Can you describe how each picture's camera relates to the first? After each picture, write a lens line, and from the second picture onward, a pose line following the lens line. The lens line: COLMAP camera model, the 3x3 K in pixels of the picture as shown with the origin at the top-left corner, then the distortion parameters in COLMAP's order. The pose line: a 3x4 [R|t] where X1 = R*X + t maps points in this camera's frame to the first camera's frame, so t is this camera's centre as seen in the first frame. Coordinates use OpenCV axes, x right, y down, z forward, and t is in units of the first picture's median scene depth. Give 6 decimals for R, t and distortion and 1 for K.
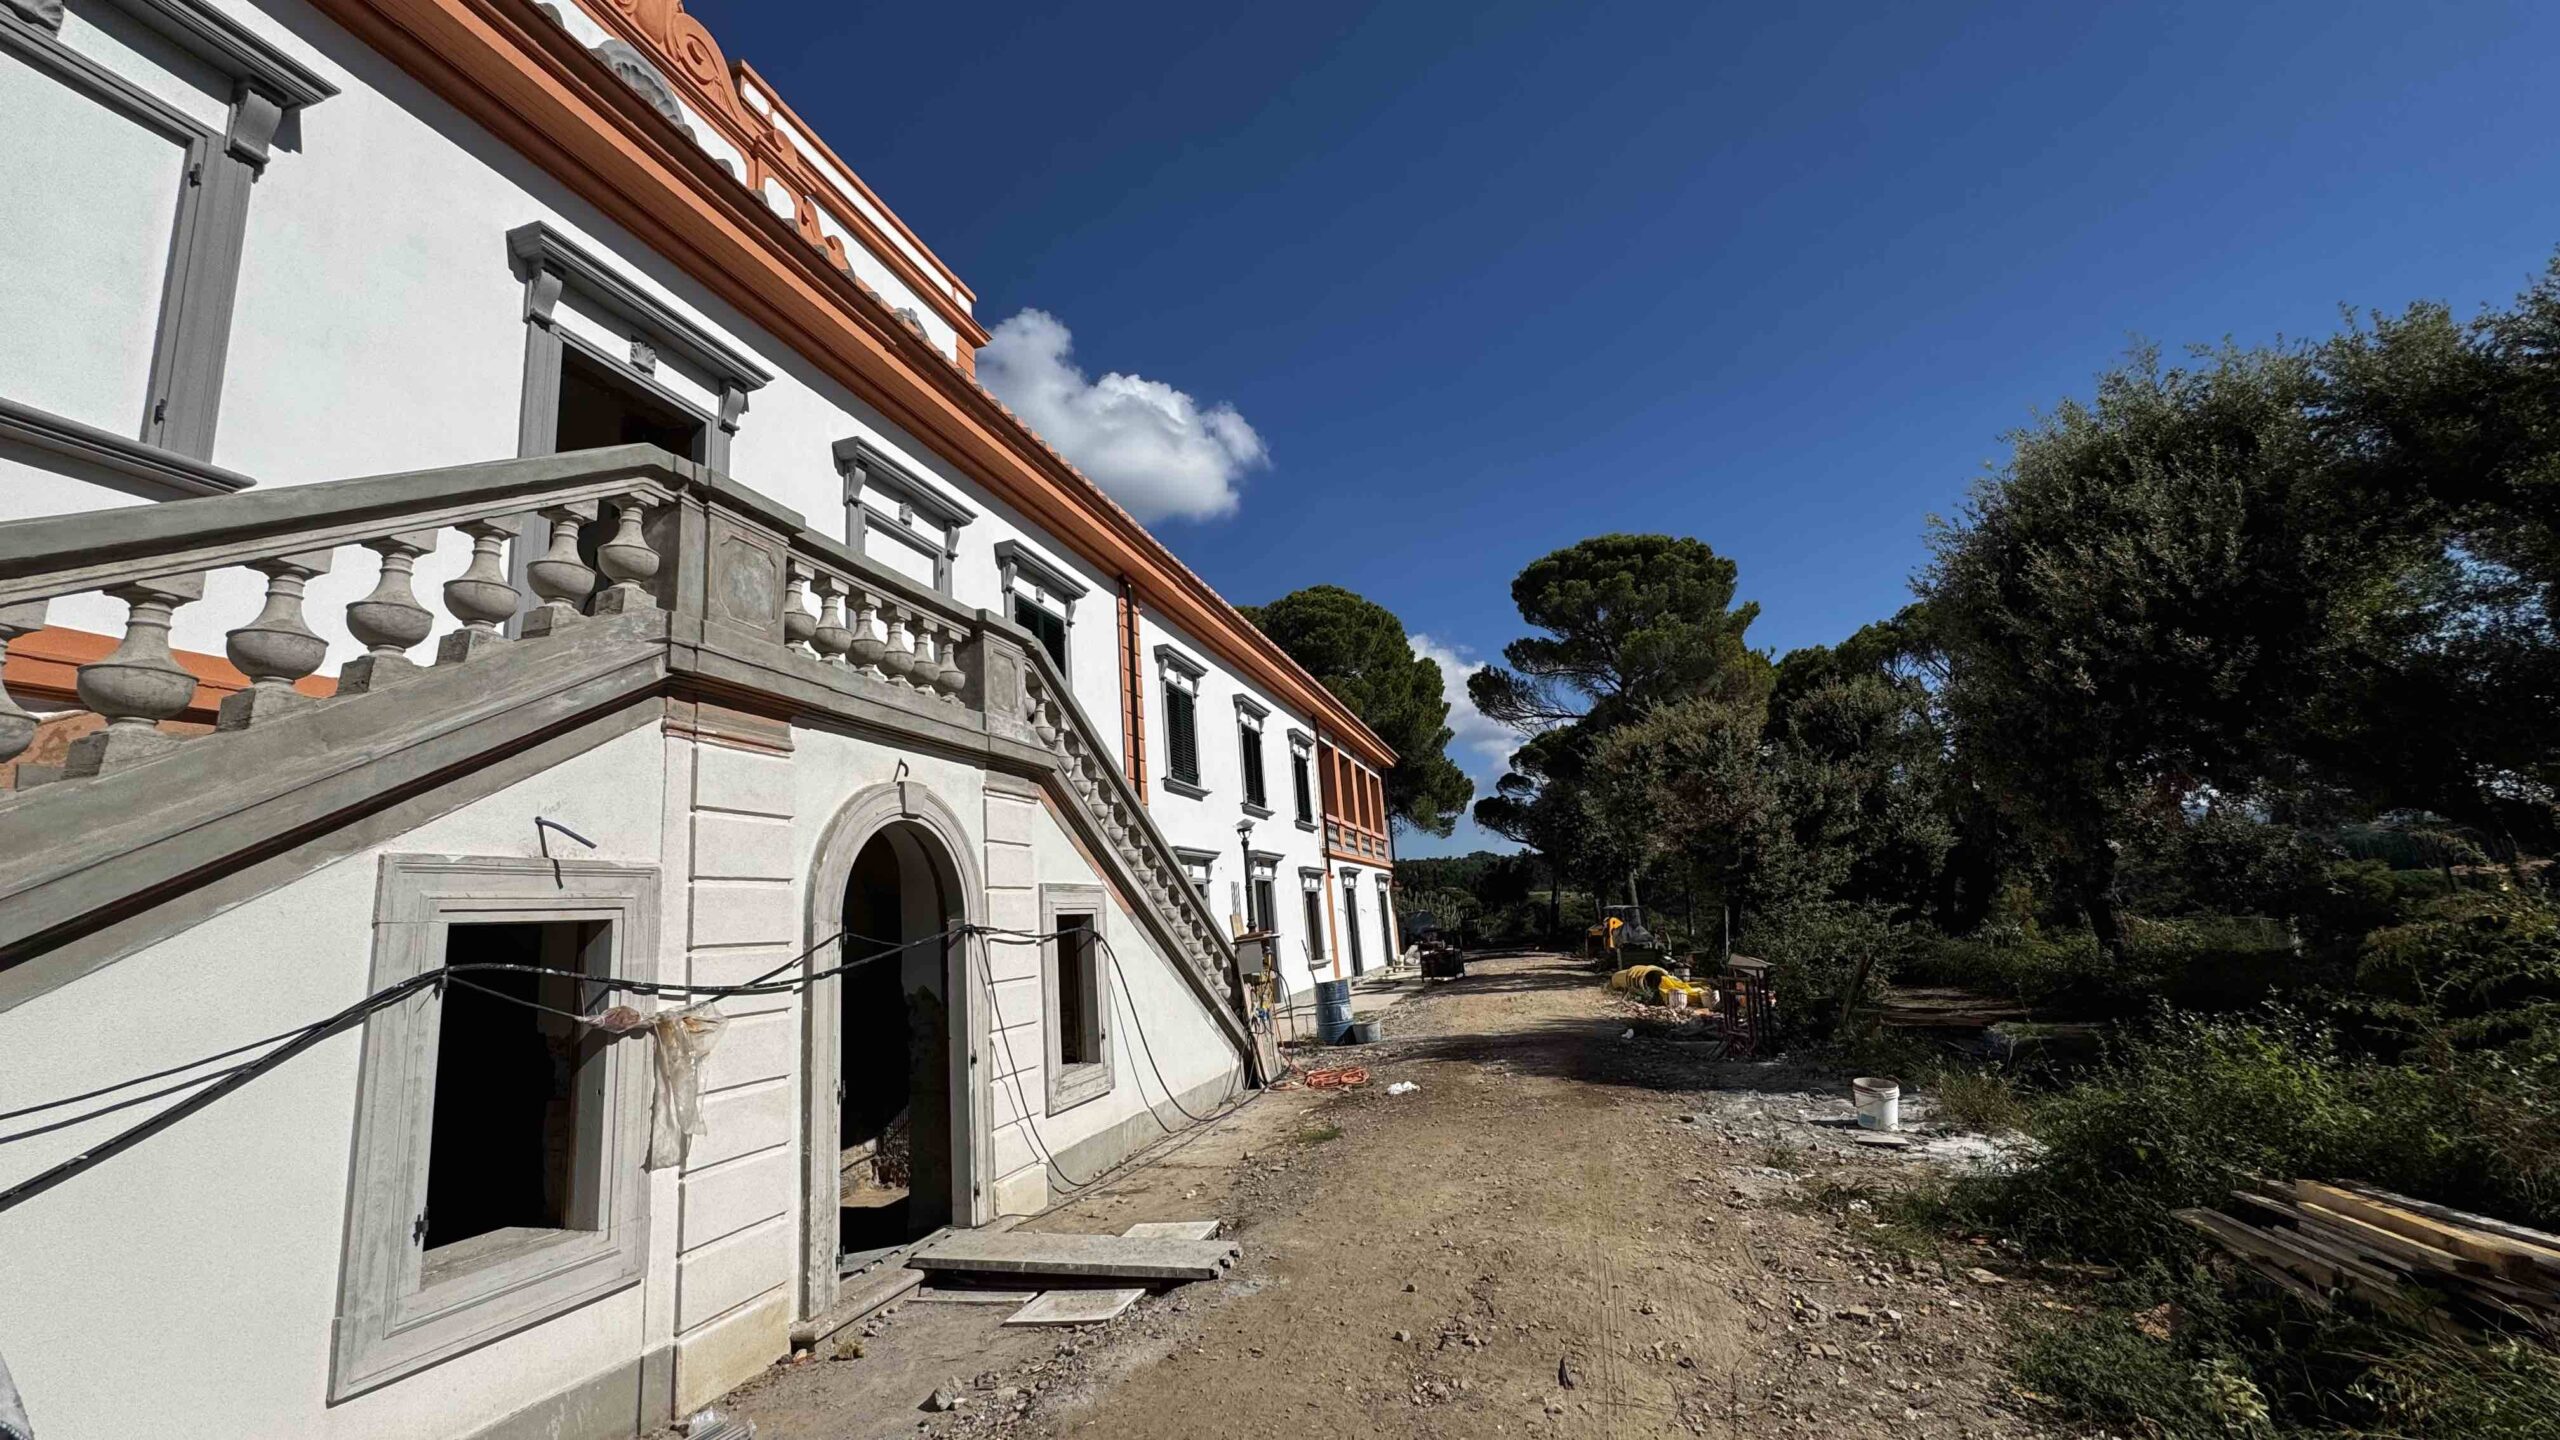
lens RADIAL K [[1018.5, 0, 1281.8], [0, 1018.5, 727.0], [0, 0, 1]] dist [-0.000311, 0.000211]
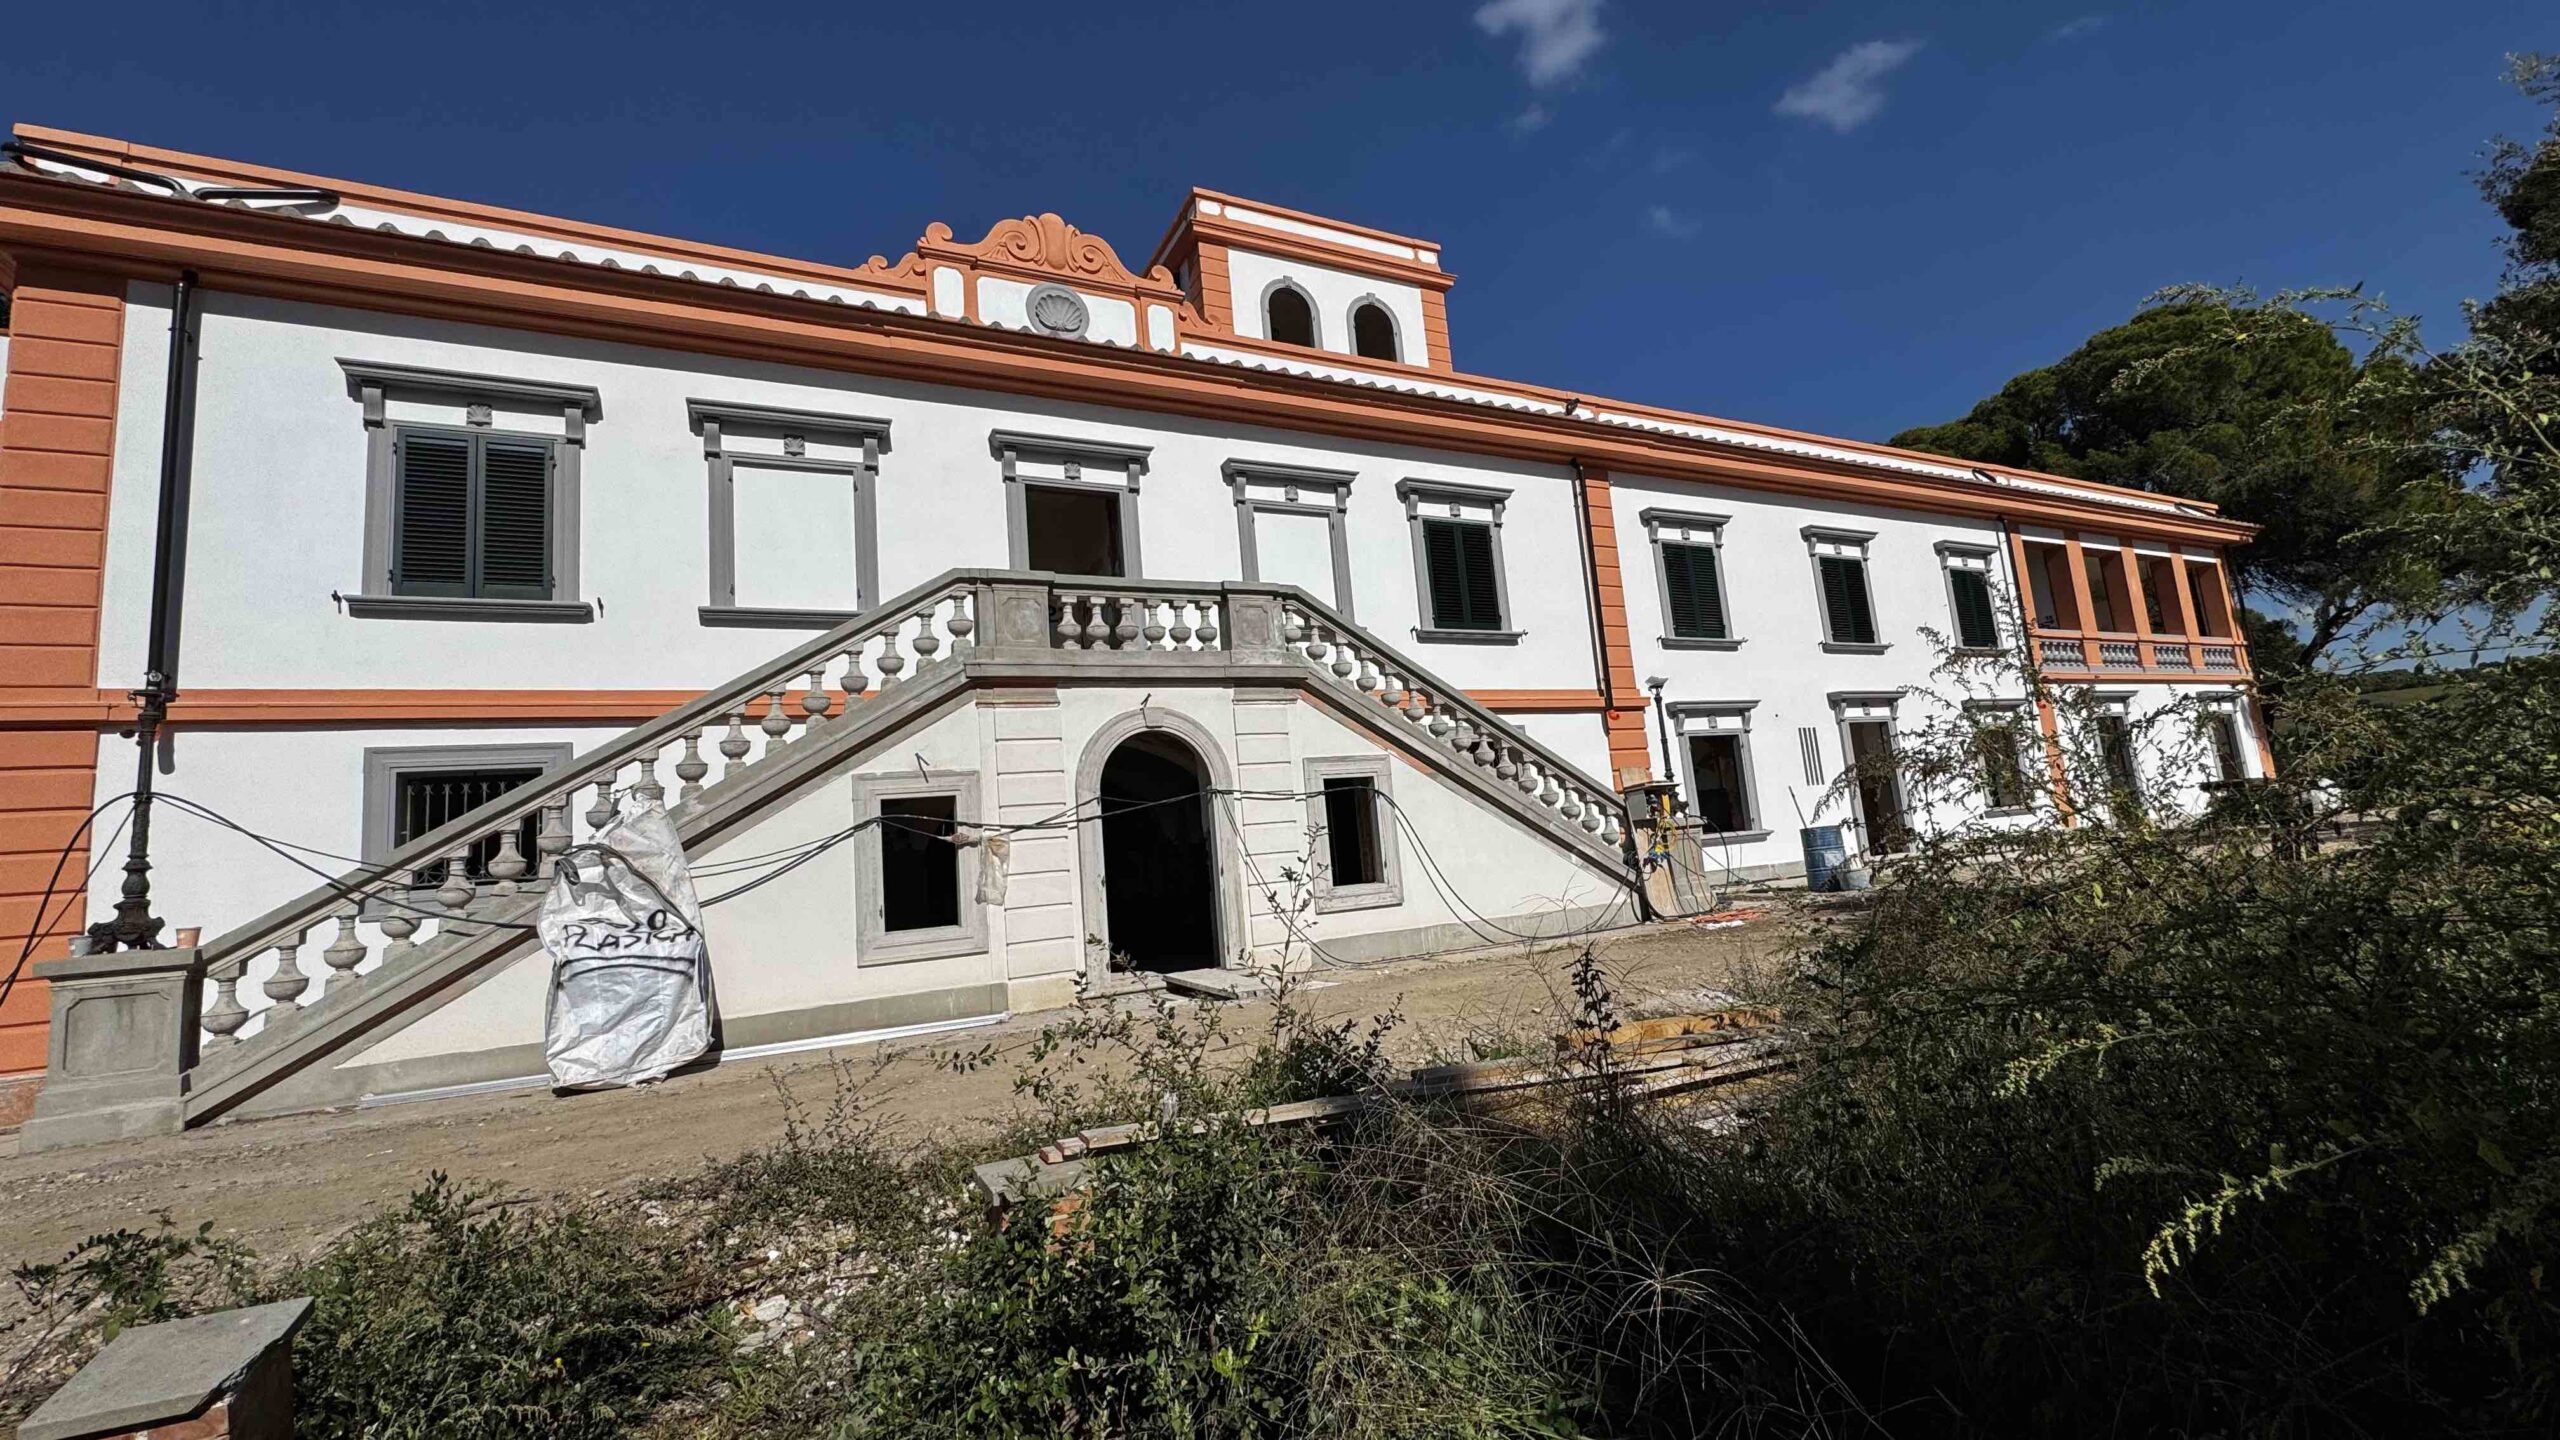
lens RADIAL K [[1057.3, 0, 1328.0], [0, 1057.3, 713.4], [0, 0, 1]] dist [-0.002306, -0.000240]
pose [[0.690990, -0.081585, -0.718246, 0.355182], [0.174202, 0.983121, 0.055919, 0.005912], [0.701561, -0.163759, 0.693539, -0.000490]]
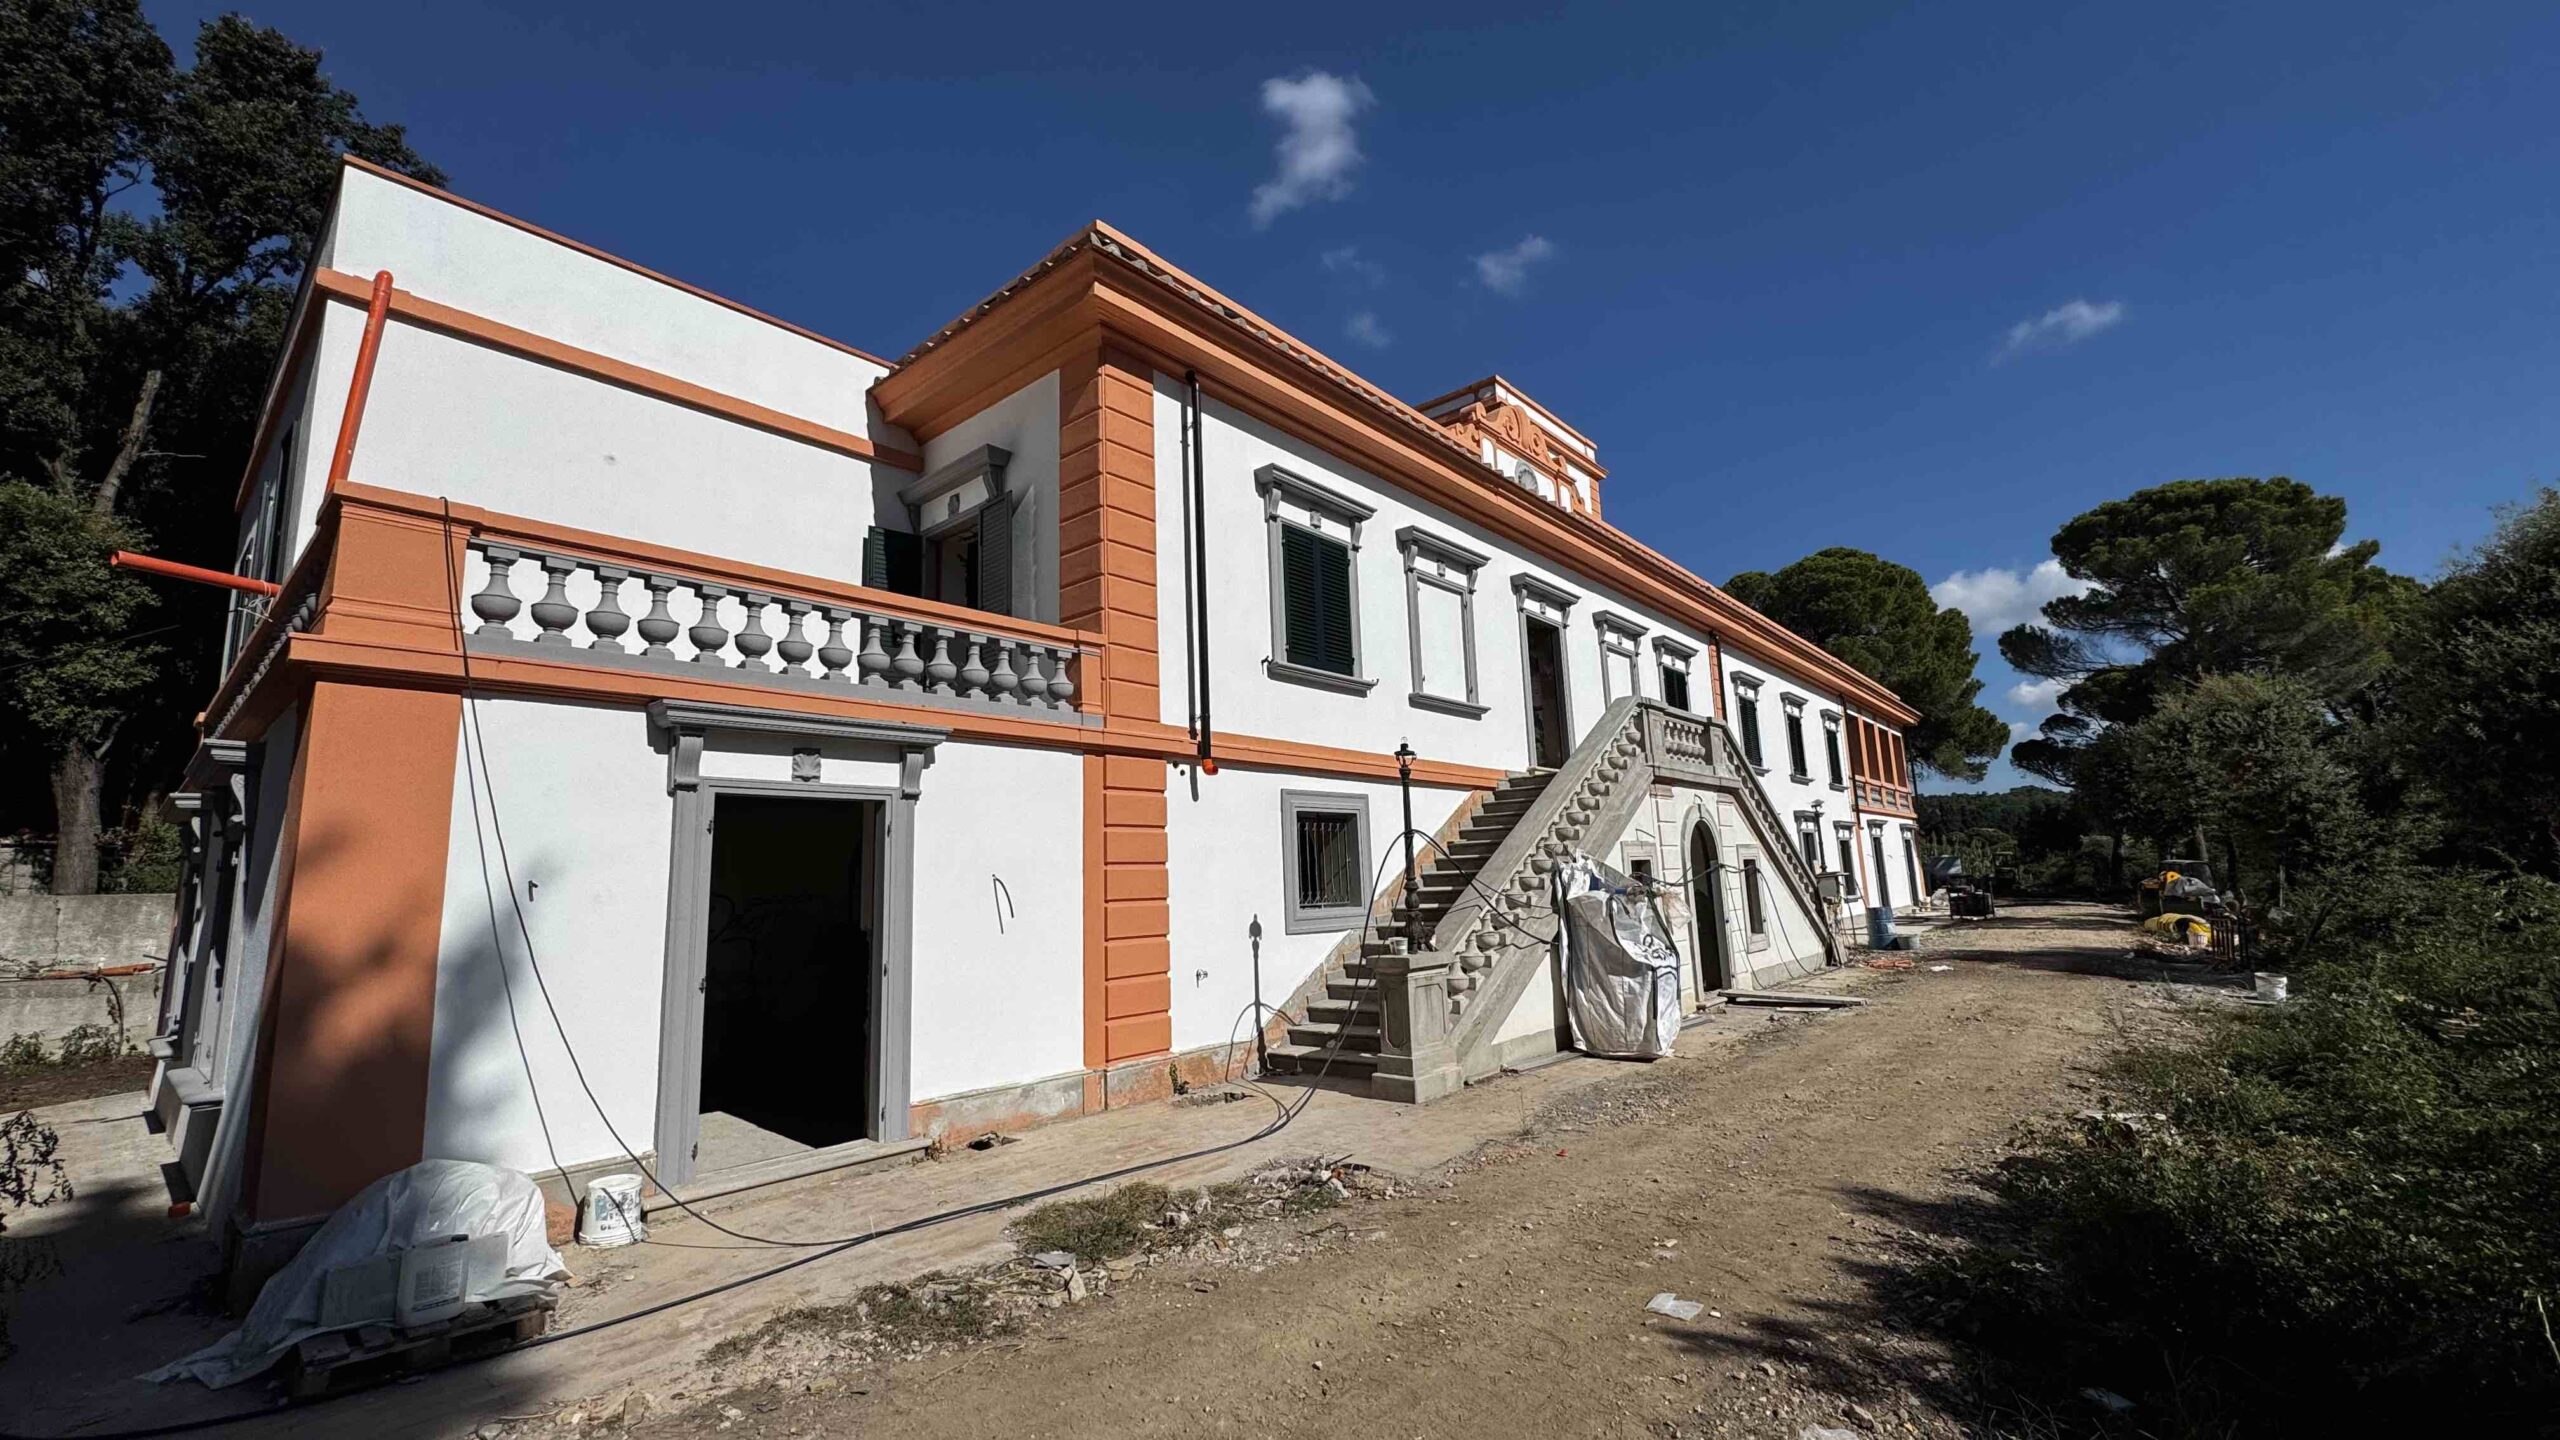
lens RADIAL K [[1018.5, 0, 1281.8], [0, 1018.5, 727.0], [0, 0, 1]] dist [-0.000311, 0.000211]
pose [[0.904776, -0.017516, -0.425527, -0.076906], [0.046100, 0.997311, 0.056968, -0.098869], [0.423385, -0.071160, 0.903151, -0.503245]]
